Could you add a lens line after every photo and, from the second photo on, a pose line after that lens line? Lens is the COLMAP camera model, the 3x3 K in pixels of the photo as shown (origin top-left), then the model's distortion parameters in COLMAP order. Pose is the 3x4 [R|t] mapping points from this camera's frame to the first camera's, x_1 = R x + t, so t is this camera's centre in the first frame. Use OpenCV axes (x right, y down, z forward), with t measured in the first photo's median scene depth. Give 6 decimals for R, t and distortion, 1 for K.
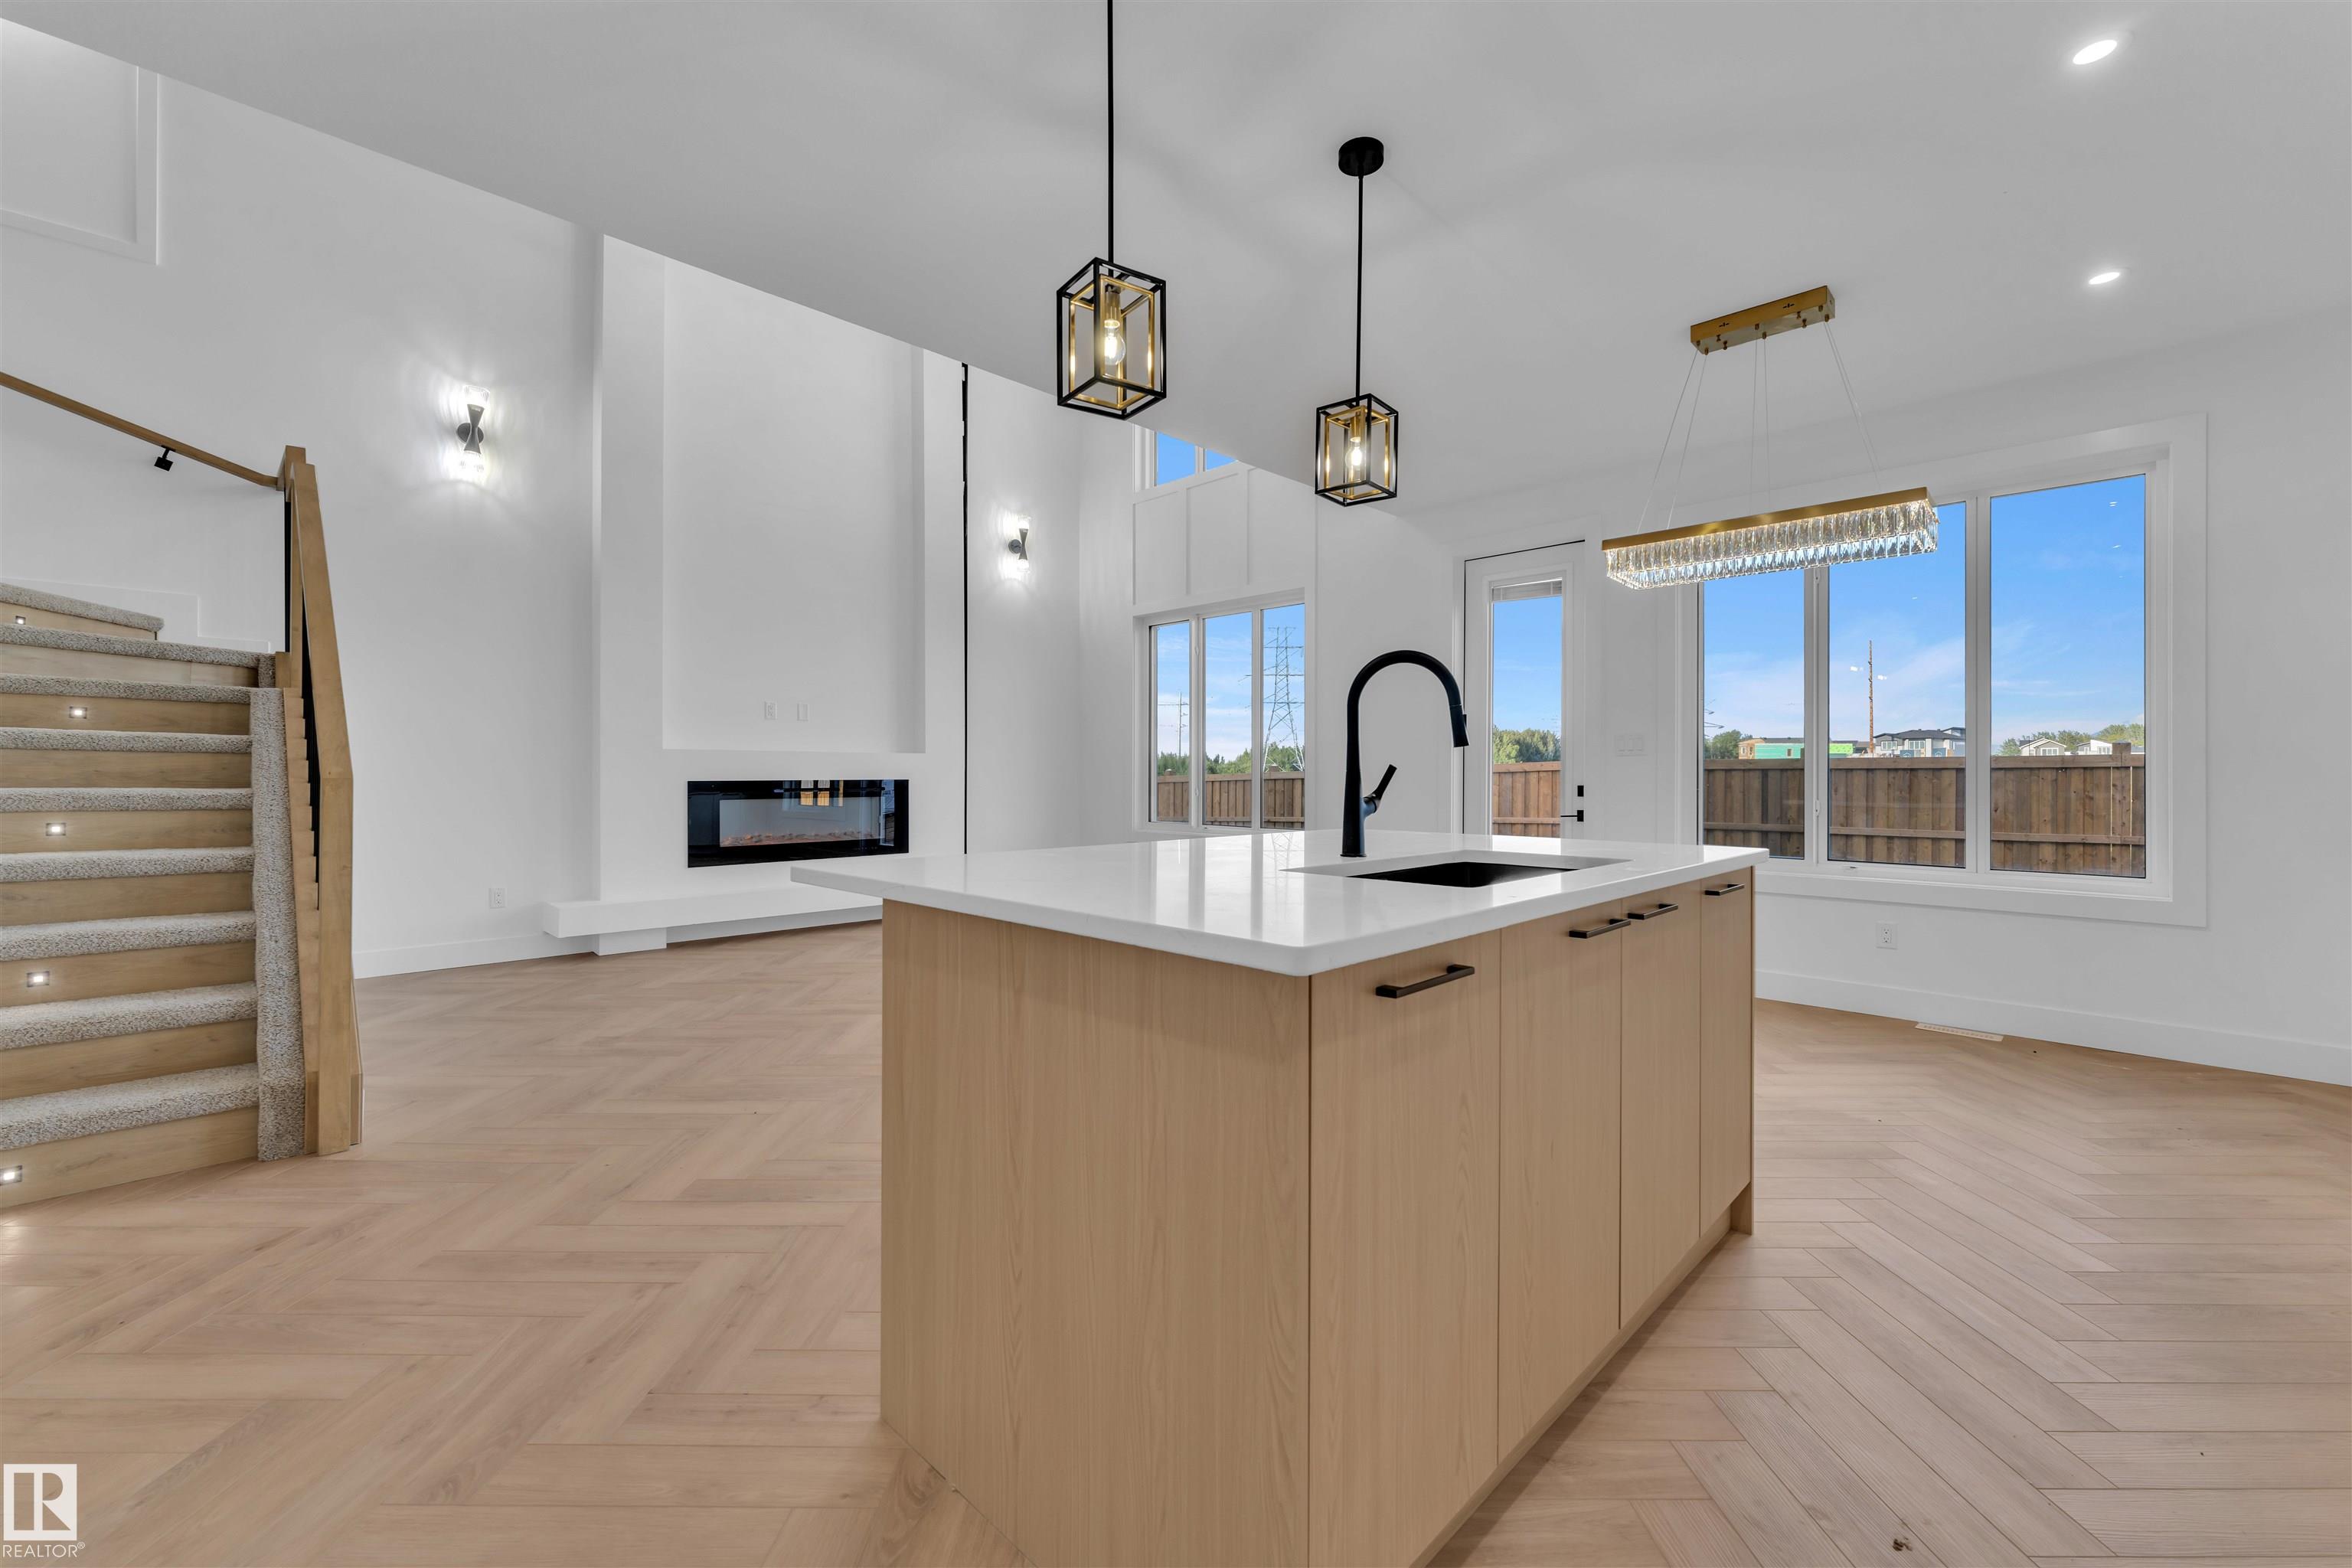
lens RADIAL K [[944.9, 0, 1174.7], [0, 944.9, 770.6], [0, 0, 1]] dist [0.001801, -0.000109]
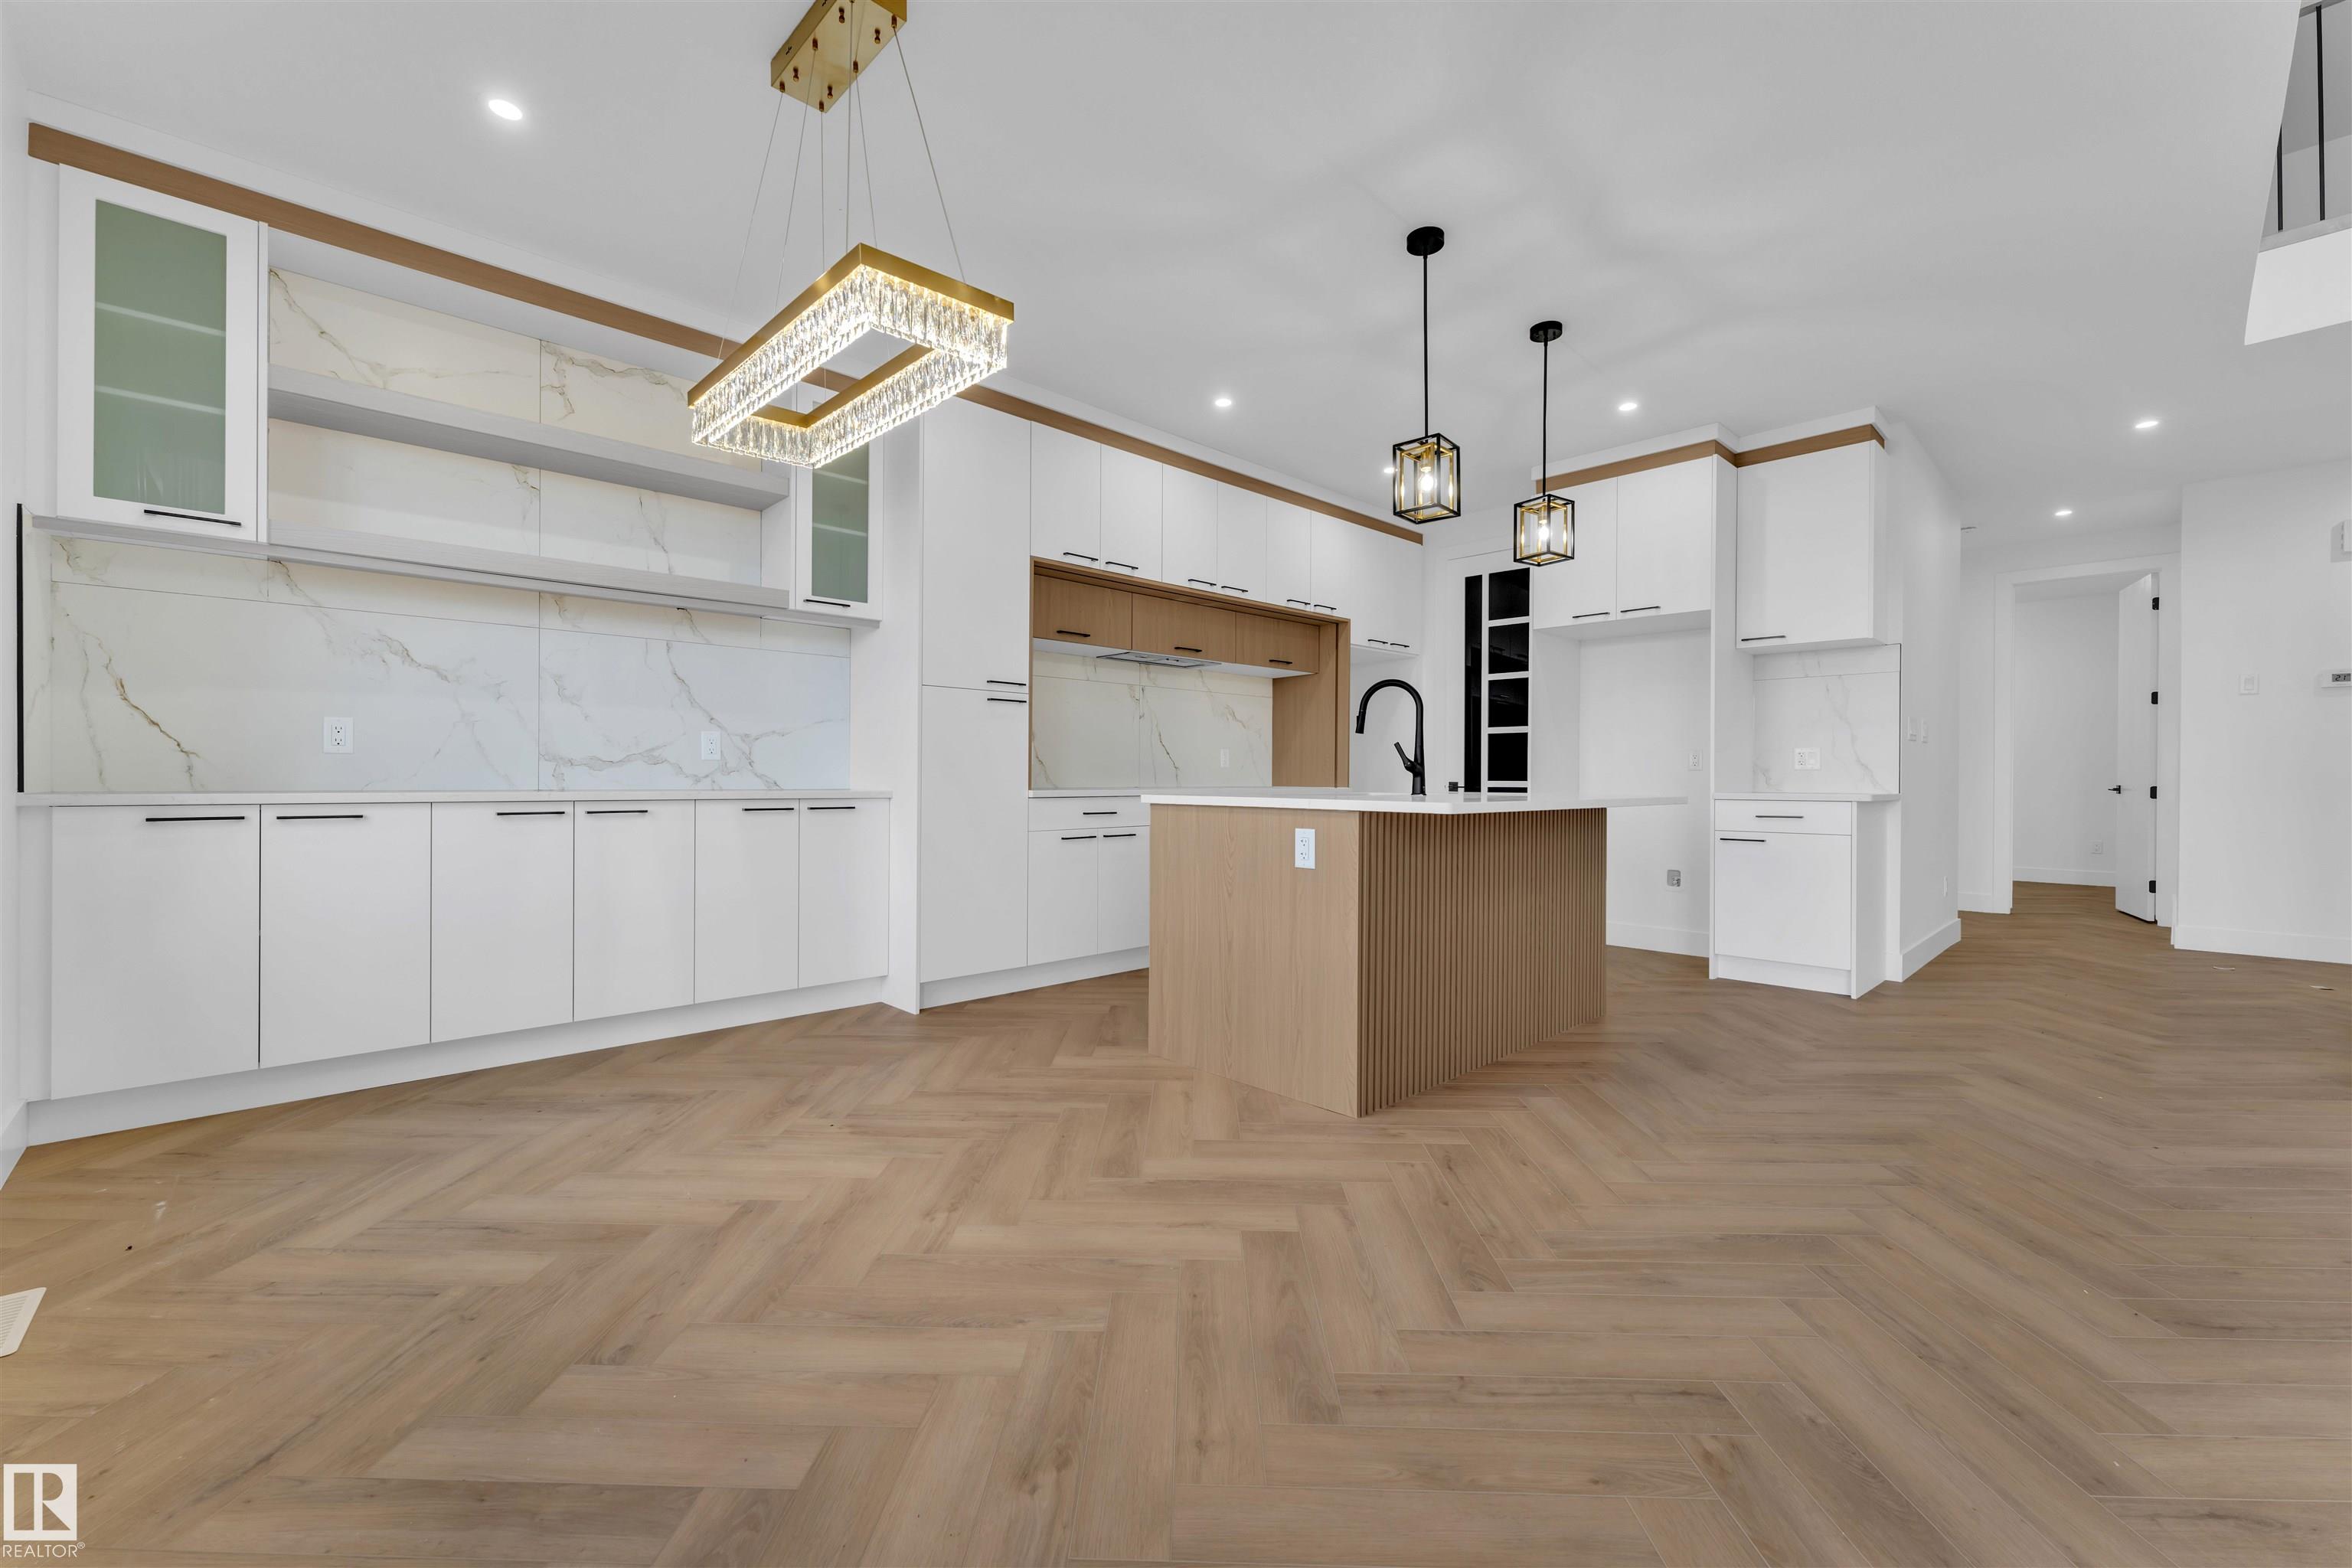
lens RADIAL K [[944.8, 0, 1171.3], [0, 944.8, 778.8], [0, 0, 1]] dist [0.001854, 0.000317]
pose [[-0.999682, -0.008752, 0.023666, 0.201690], [-0.008810, 0.999958, -0.002342, 0.022326], [-0.023645, -0.002550, -0.999717, 0.916622]]
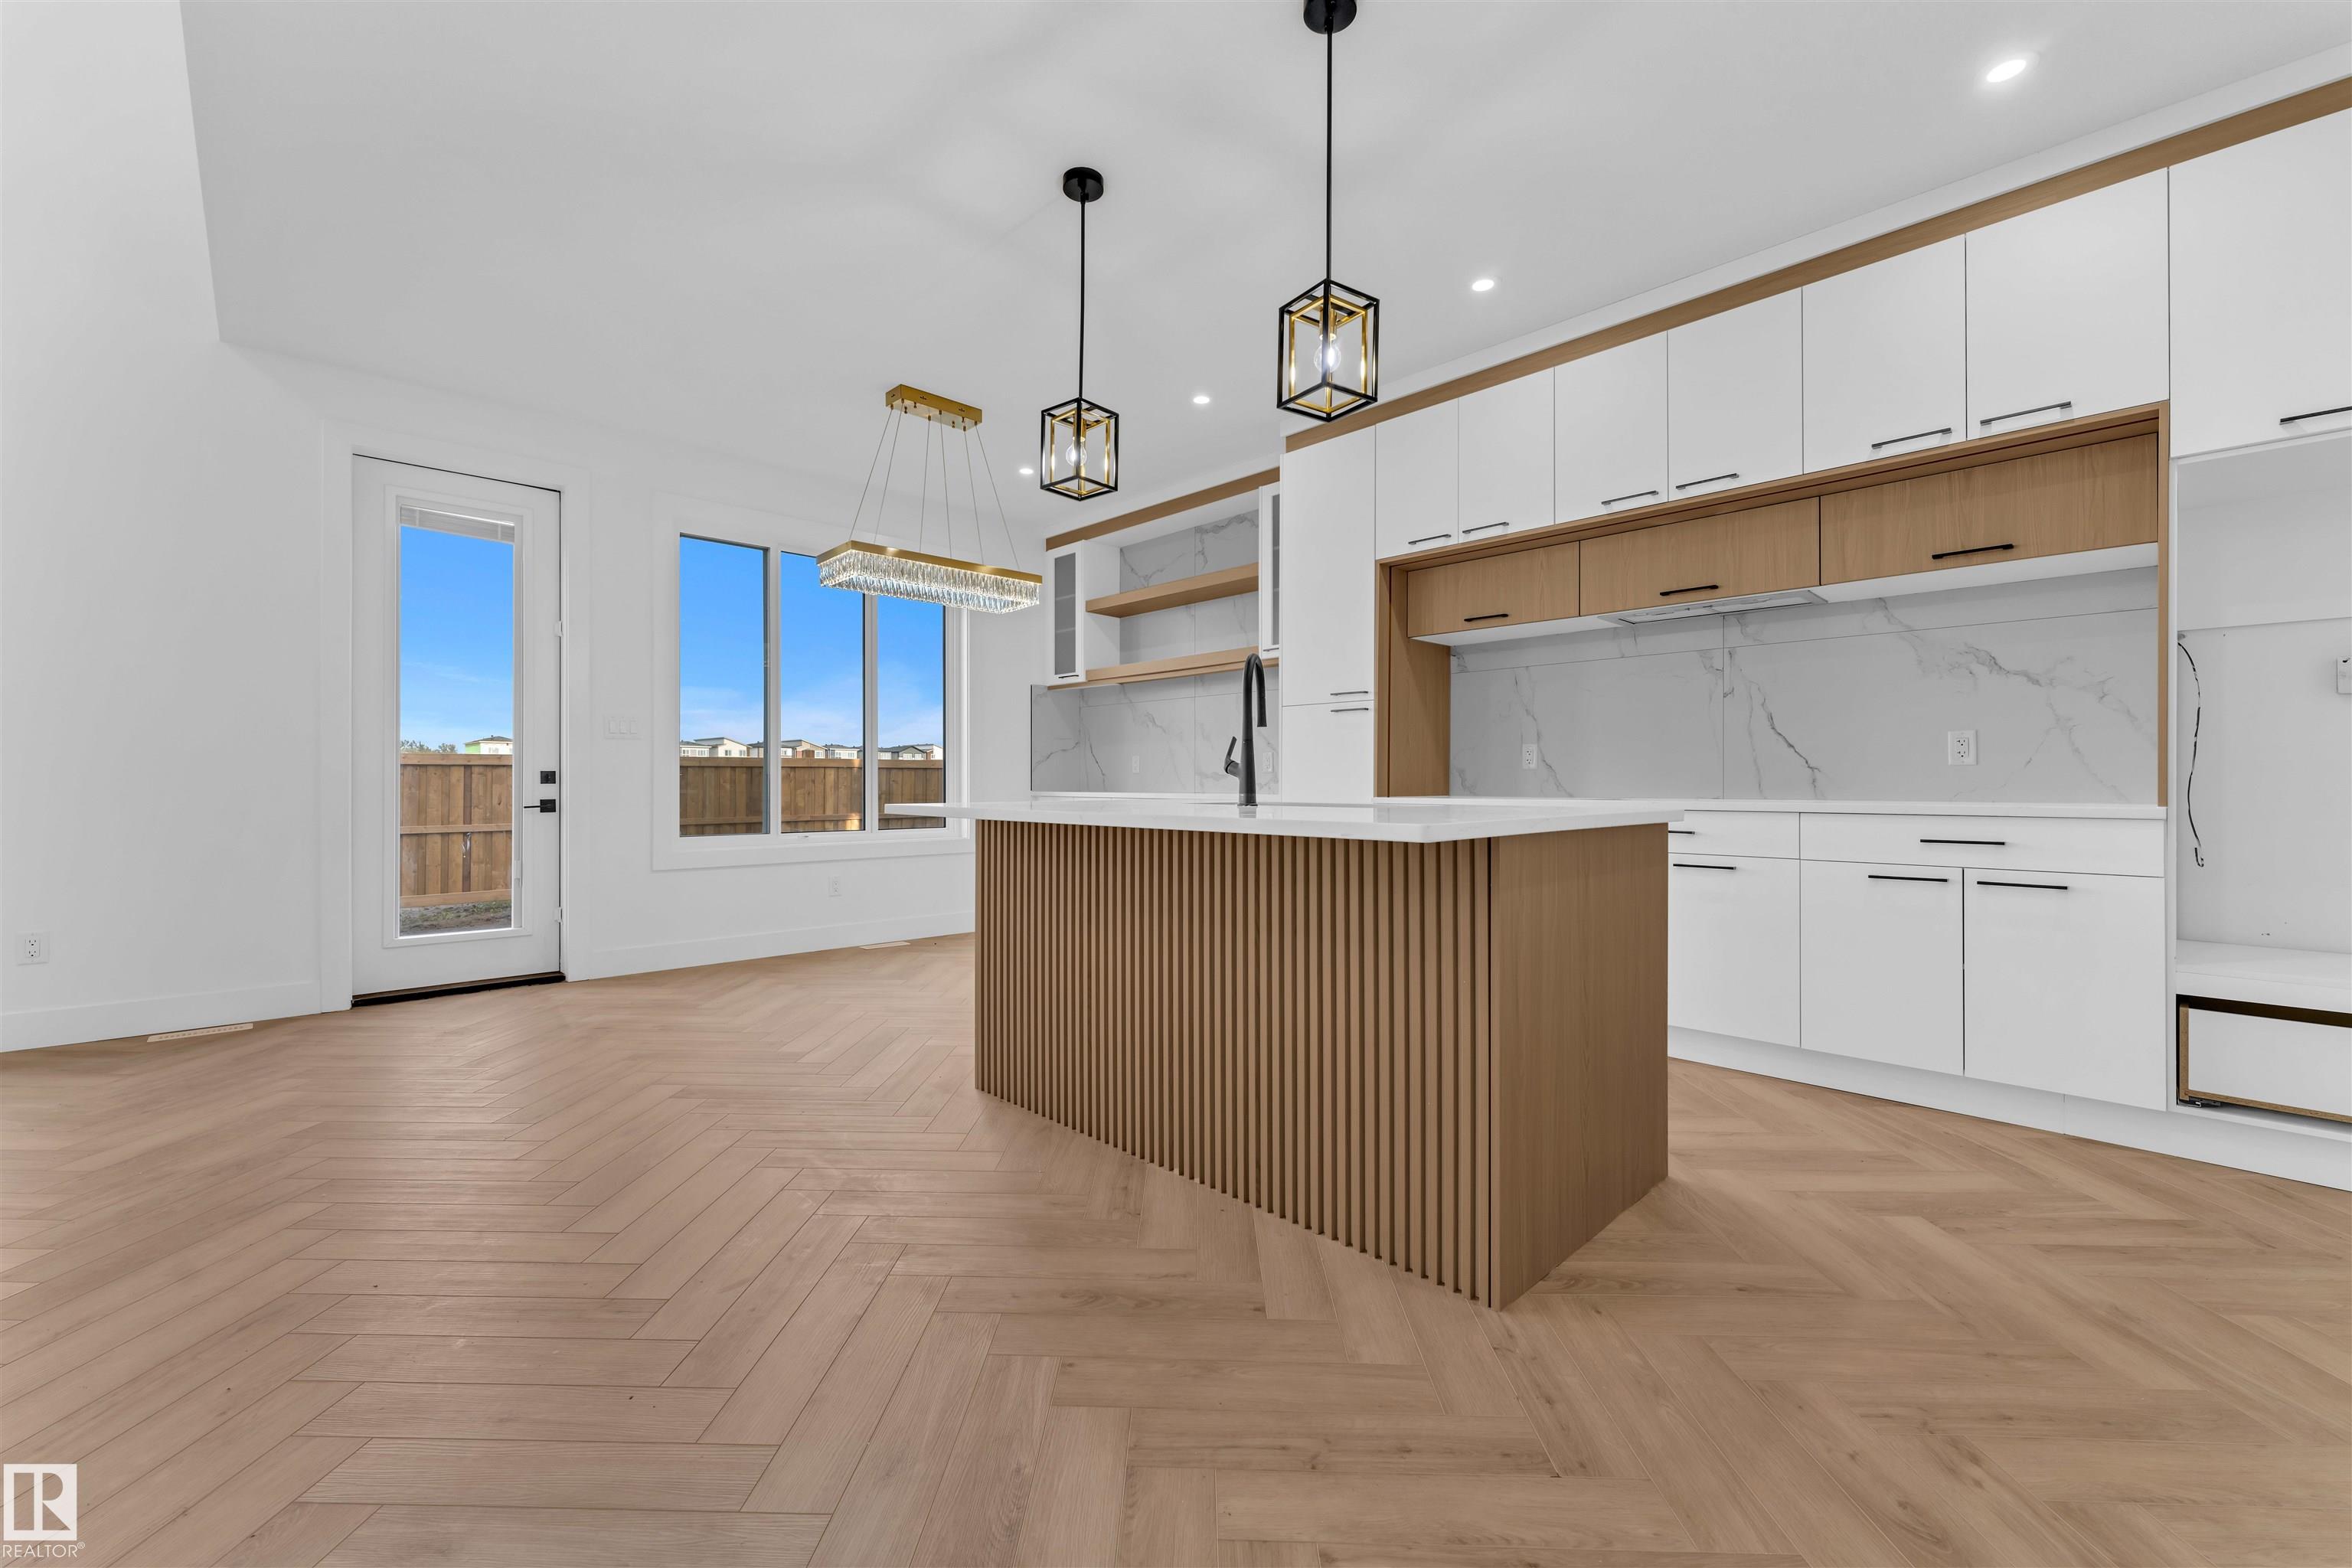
lens RADIAL K [[946.7, 0, 1170.2], [0, 946.7, 782.1], [0, 0, 1]] dist [-0.000924, 0.000047]
pose [[0.025276, -0.002264, 0.999678, -0.370525], [-0.005377, 0.999983, 0.002400, 0.018110], [-0.999666, -0.005436, 0.025263, 0.355824]]
